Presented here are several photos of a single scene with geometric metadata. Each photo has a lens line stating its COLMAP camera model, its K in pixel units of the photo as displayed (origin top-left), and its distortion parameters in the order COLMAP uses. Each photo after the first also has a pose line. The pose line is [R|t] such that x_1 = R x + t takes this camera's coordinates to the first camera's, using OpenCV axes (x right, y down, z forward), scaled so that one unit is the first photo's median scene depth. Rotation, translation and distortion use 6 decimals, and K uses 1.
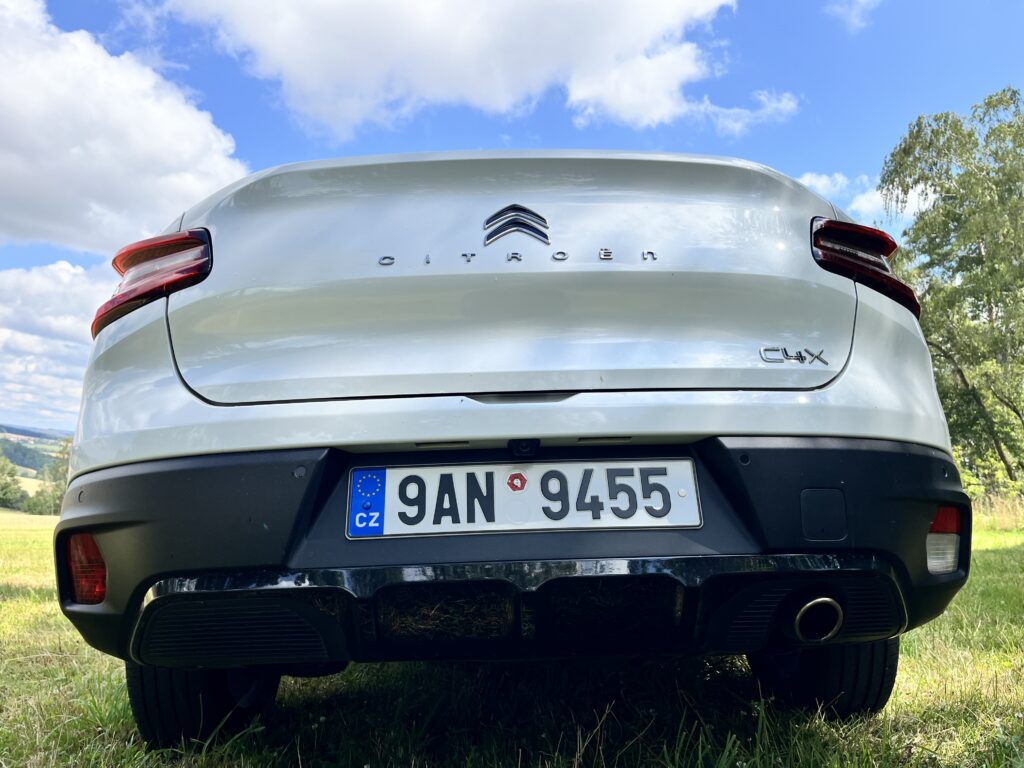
lens RADIAL K [[780.5, 0, 512.0], [0, 780.5, 384.0], [0, 0, 1]] dist [0.100987, -0.167865]
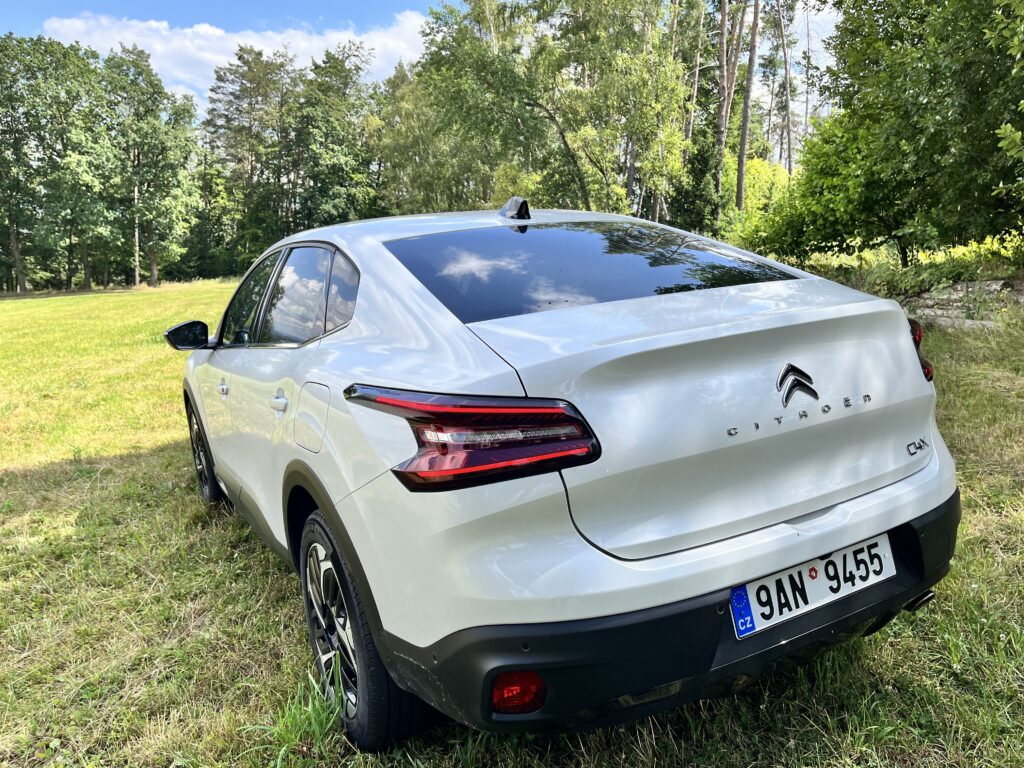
lens RADIAL K [[757.8, 0, 512.1], [0, 757.8, 392.5], [0, 0, 1]] dist [0.125999, -0.164927]
pose [[0.881674, -0.128488, 0.454028, -1.145096], [-0.033216, 0.942924, 0.331346, -0.682193], [-0.470688, -0.307220, 0.827084, 0.150213]]
